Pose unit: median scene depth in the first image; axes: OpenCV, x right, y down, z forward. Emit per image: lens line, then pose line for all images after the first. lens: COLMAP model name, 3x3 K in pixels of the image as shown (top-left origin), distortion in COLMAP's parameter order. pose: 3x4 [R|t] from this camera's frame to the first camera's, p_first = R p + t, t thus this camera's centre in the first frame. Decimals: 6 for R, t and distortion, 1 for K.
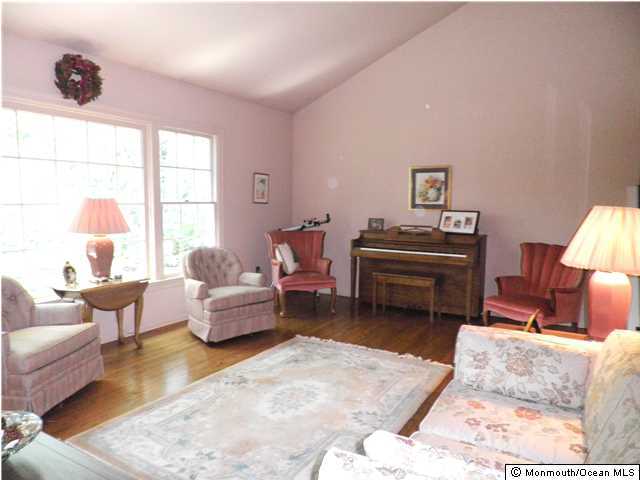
lens RADIAL K [[444.1, 0, 320.0], [0, 444.1, 240.0], [0, 0, 1]] dist [-0.026523, -0.001152]
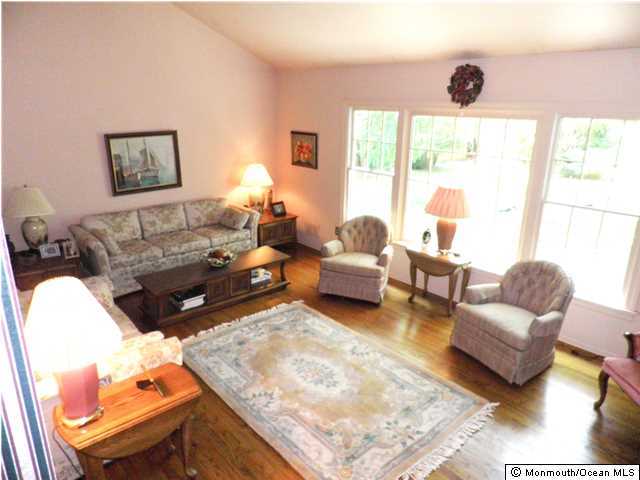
lens RADIAL K [[444.1, 0, 320.0], [0, 444.1, 240.0], [0, 0, 1]] dist [-0.026523, -0.001152]
pose [[-0.303485, 0.276959, -0.911696, 0.774384], [-0.088428, 0.944508, 0.316362, -0.313135], [0.948724, 0.176631, -0.262153, 1.012087]]
